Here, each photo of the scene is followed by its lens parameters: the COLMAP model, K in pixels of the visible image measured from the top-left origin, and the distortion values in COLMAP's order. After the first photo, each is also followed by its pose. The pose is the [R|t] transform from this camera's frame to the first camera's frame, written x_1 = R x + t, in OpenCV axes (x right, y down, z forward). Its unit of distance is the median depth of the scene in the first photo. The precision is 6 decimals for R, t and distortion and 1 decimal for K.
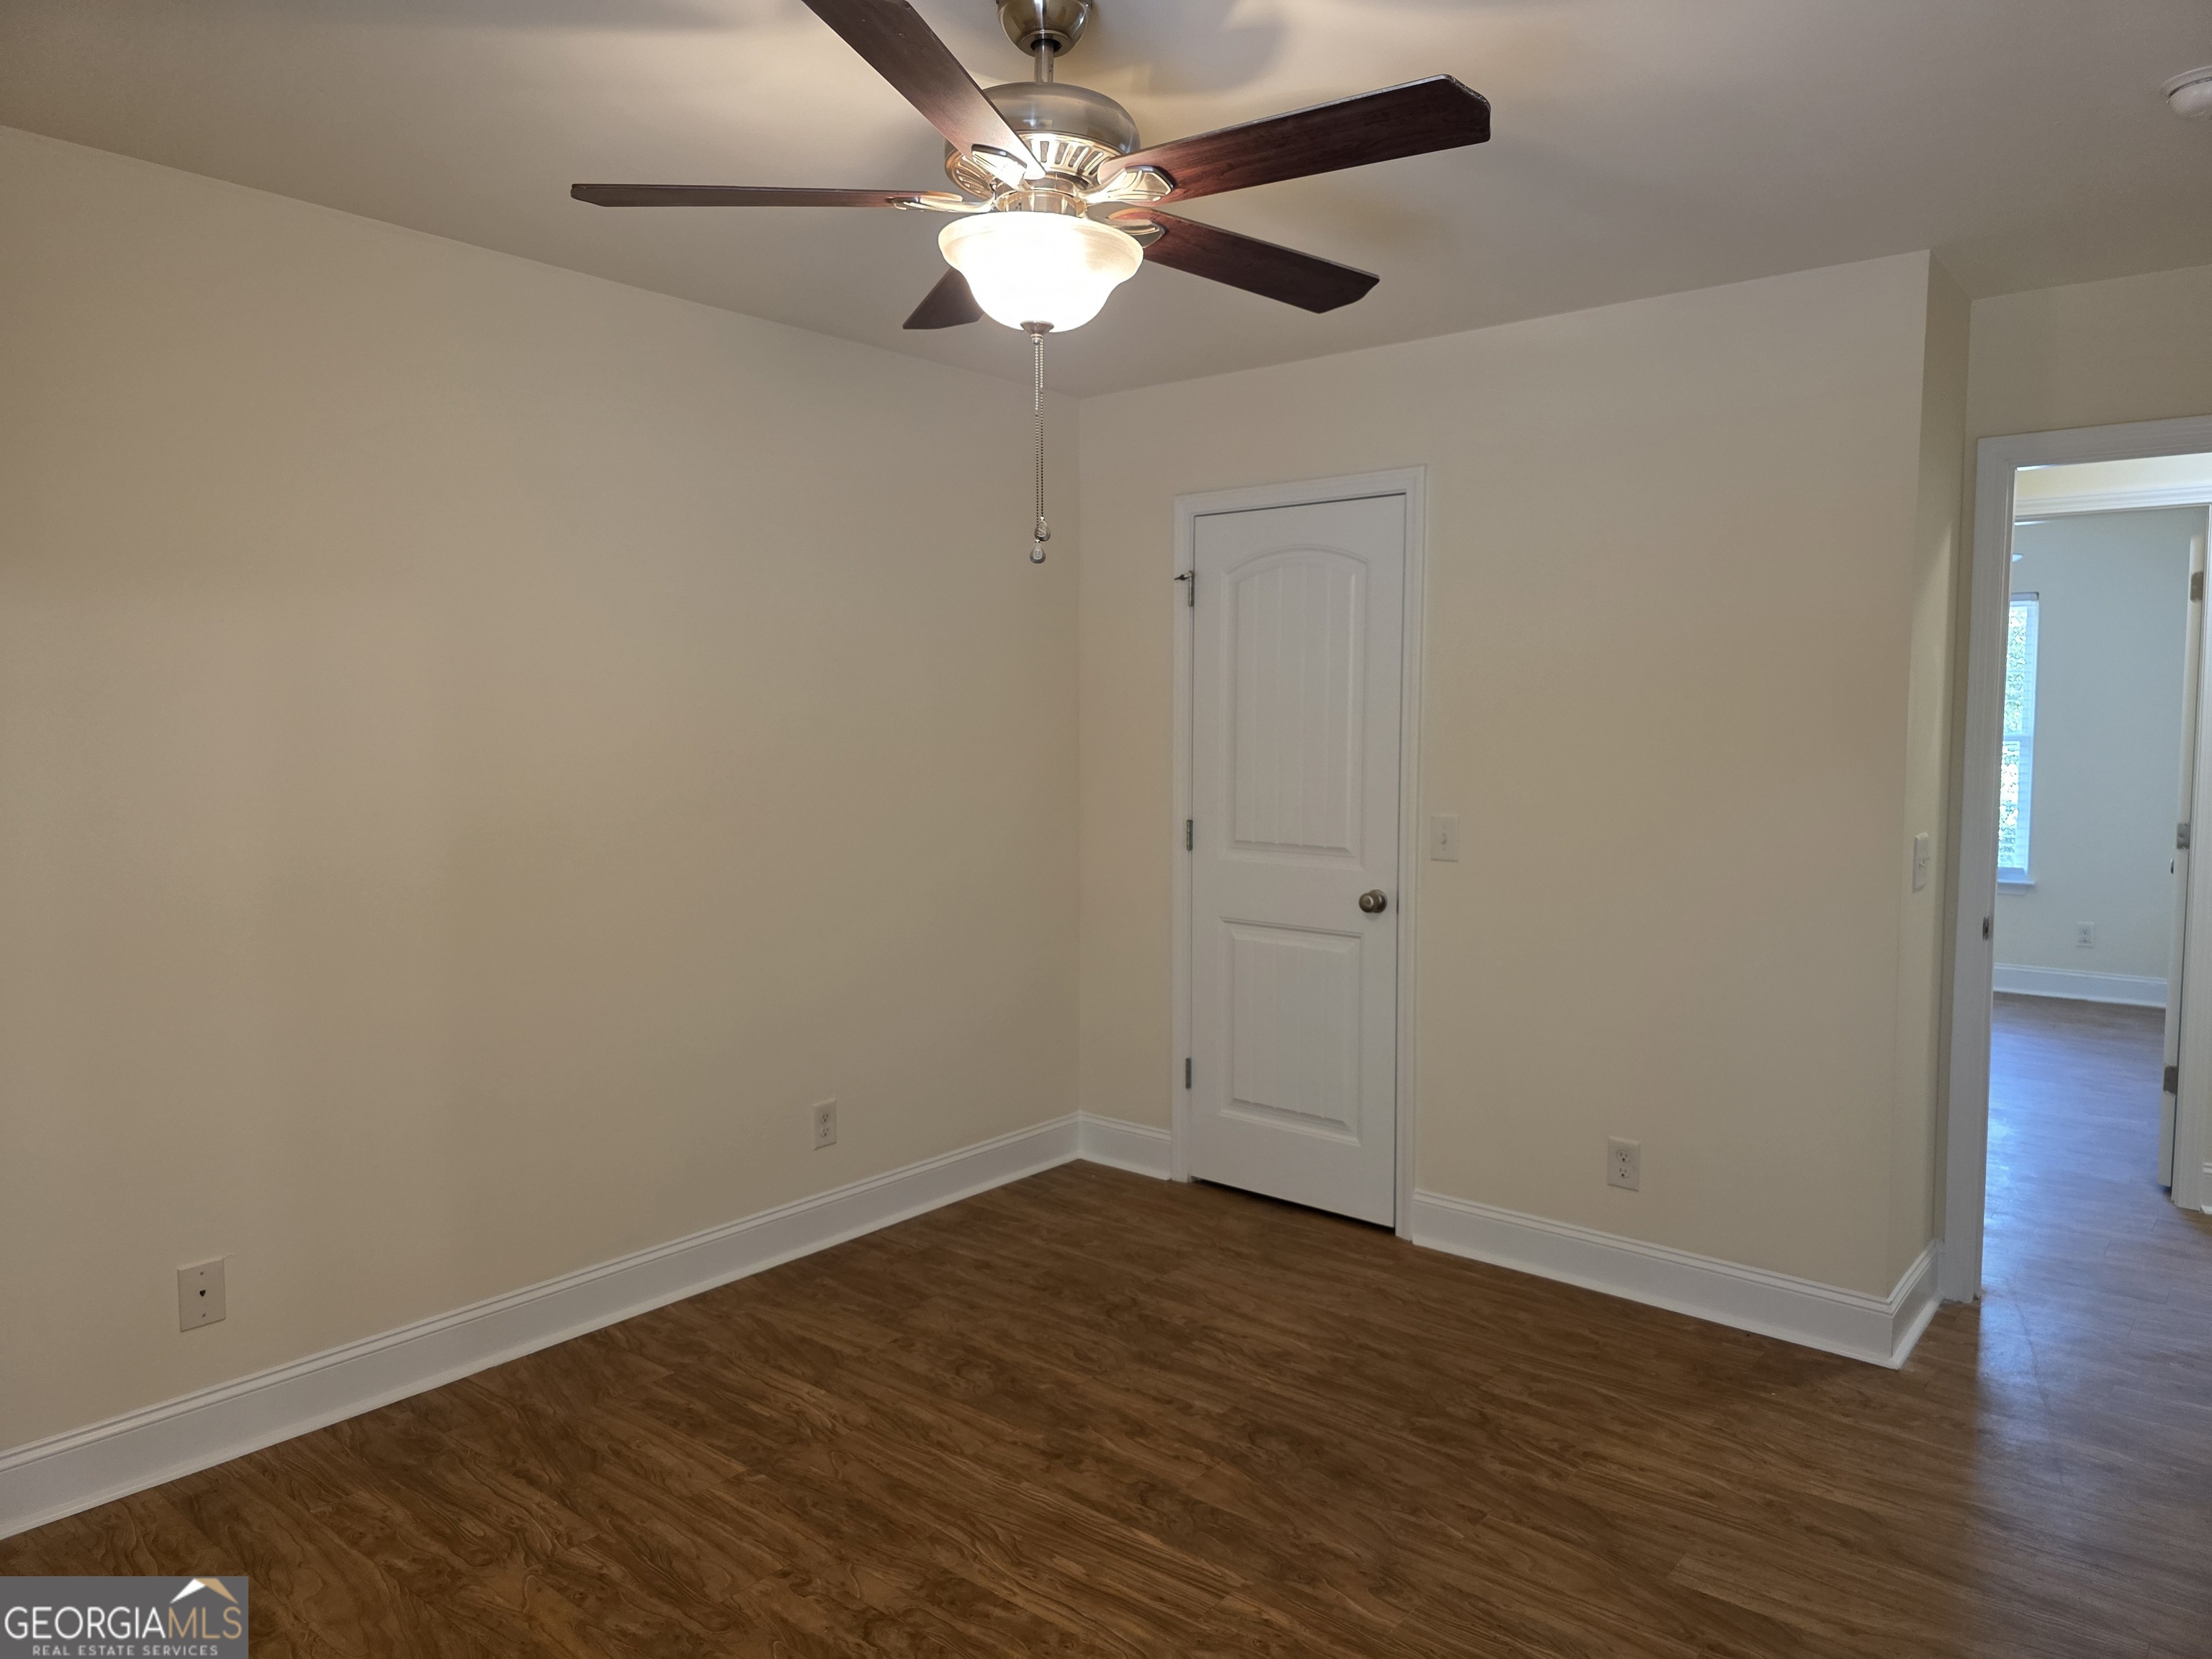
lens RADIAL K [[1485.9, 0, 1101.8], [0, 1485.9, 824.6], [0, 0, 1]] dist [0.057834, -0.054116]
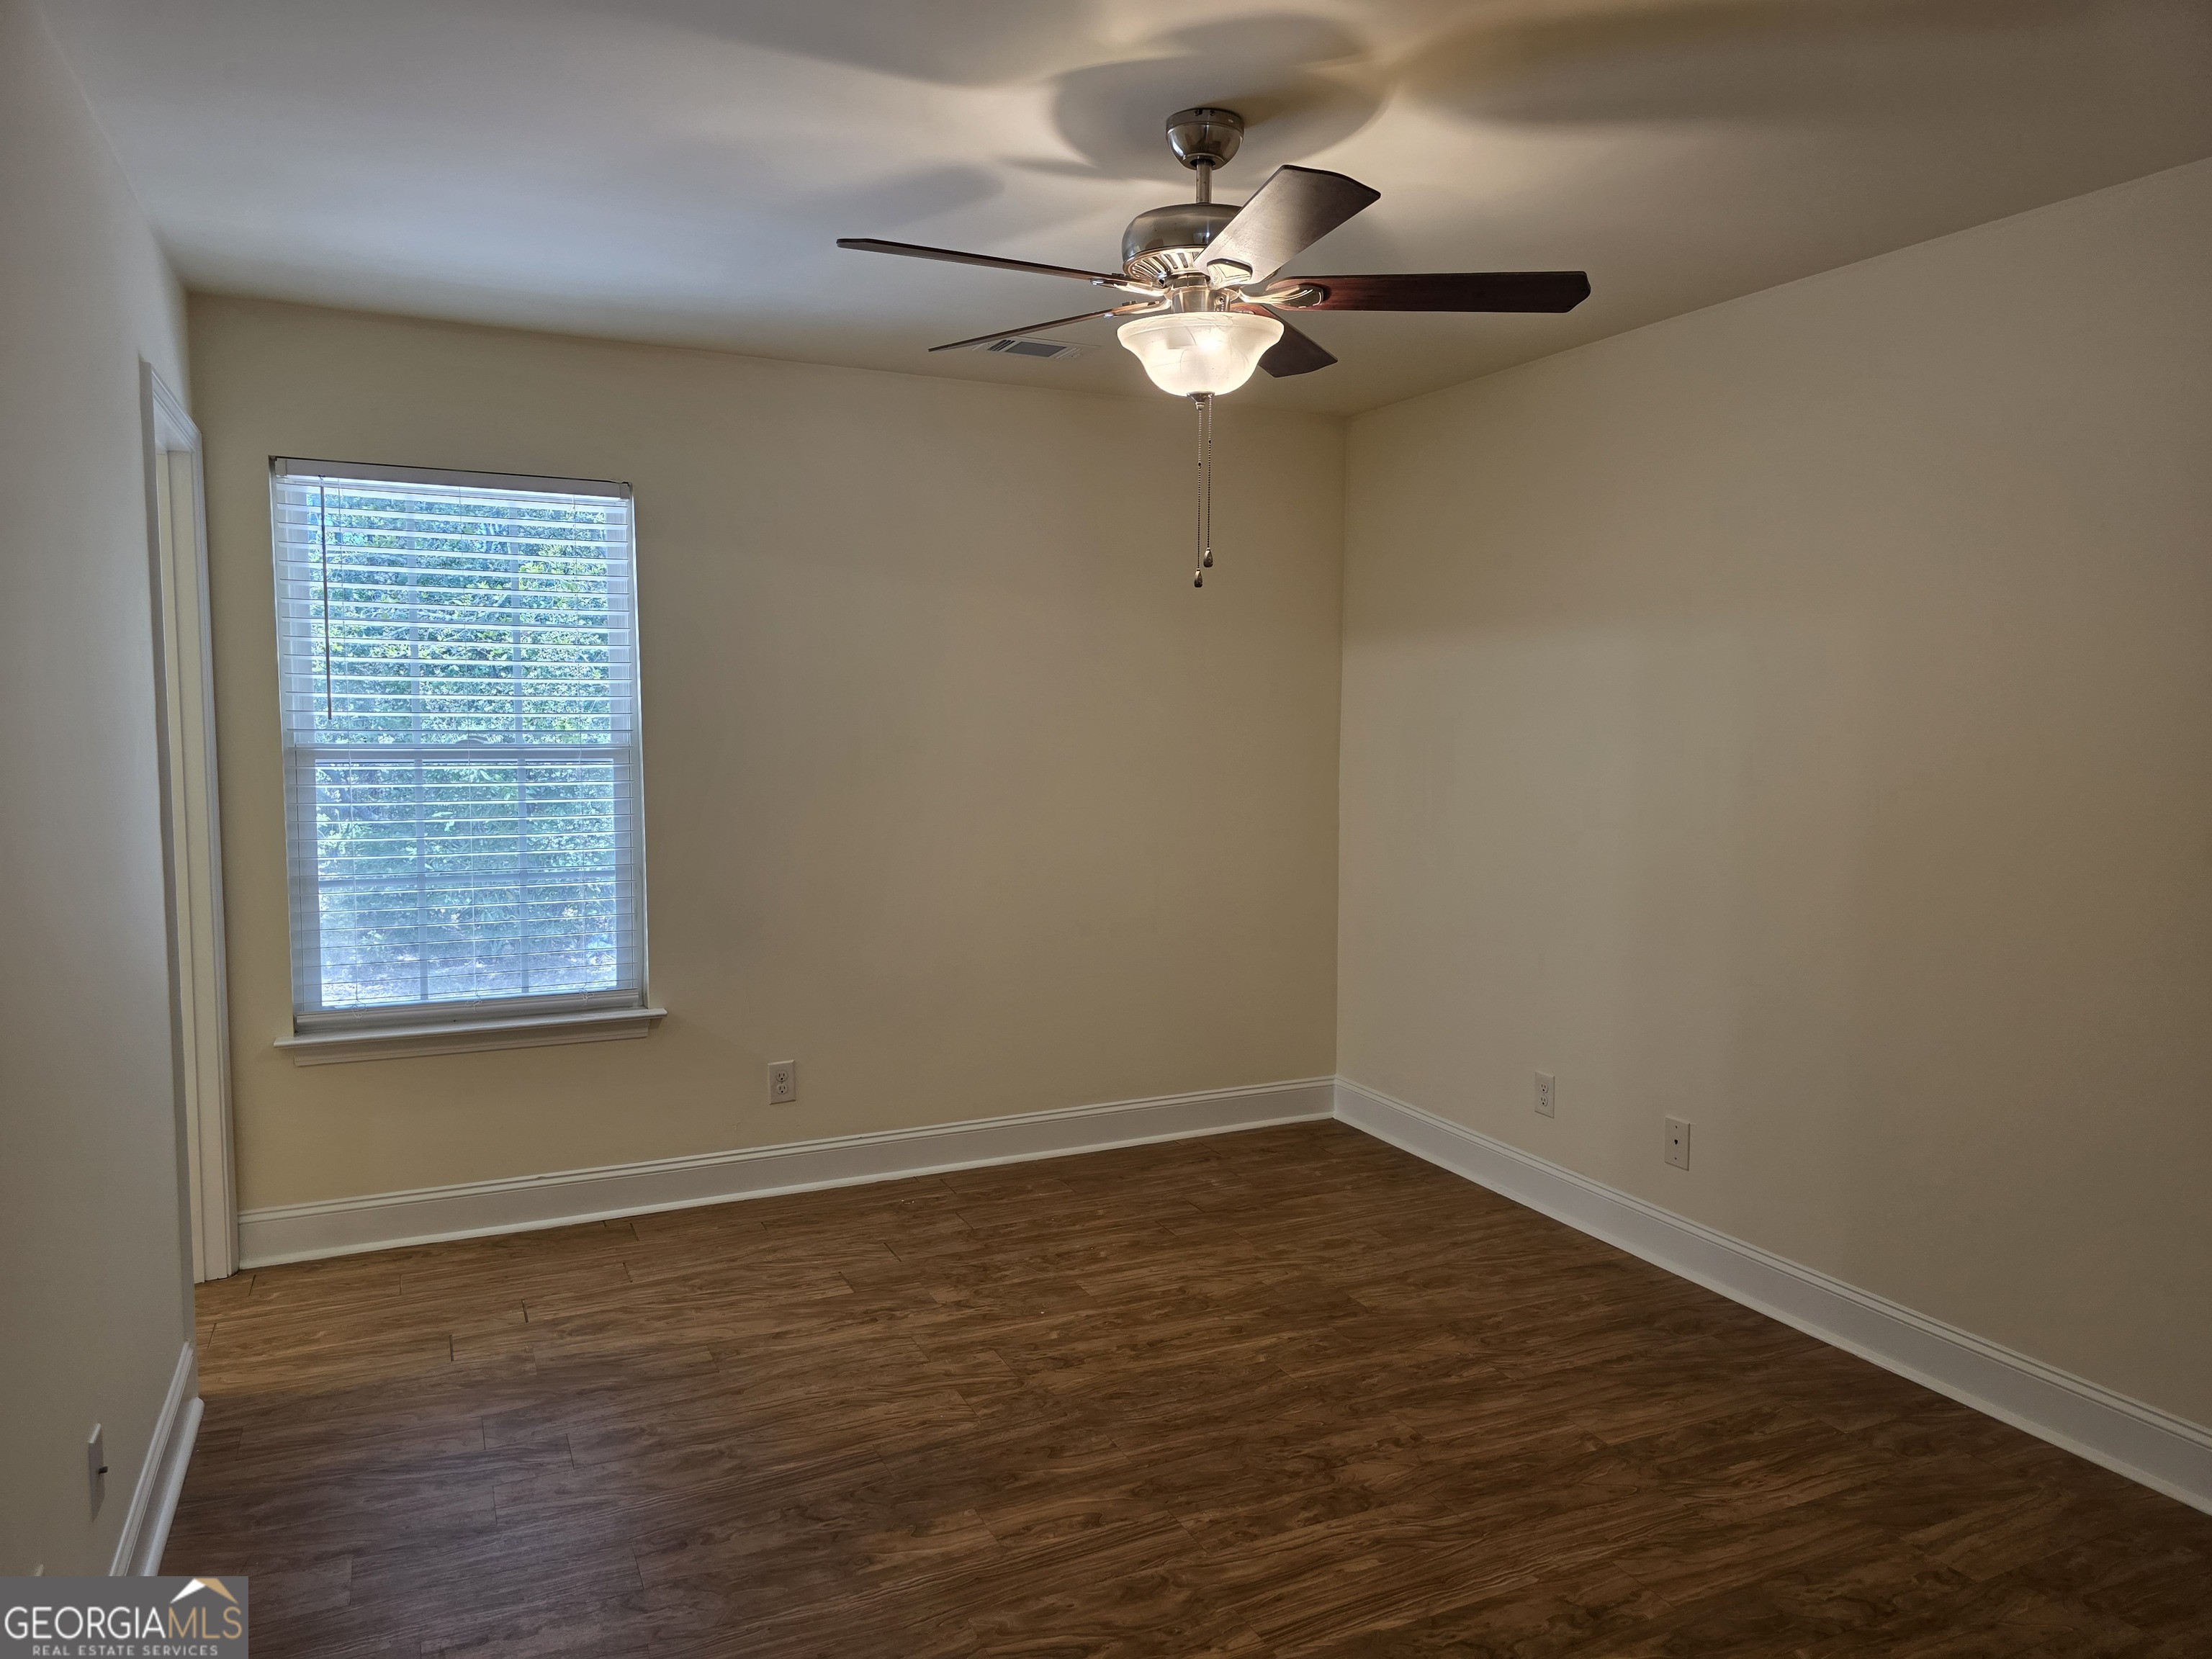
lens RADIAL K [[1485.9, 0, 1122.9], [0, 1485.9, 837.2], [0, 0, 1]] dist [0.057834, -0.054116]
pose [[-0.417877, 0.076194, -0.905303, 0.822585], [-0.072538, 0.990497, 0.116846, -0.082928], [0.905603, 0.114496, -0.408380, 1.089978]]
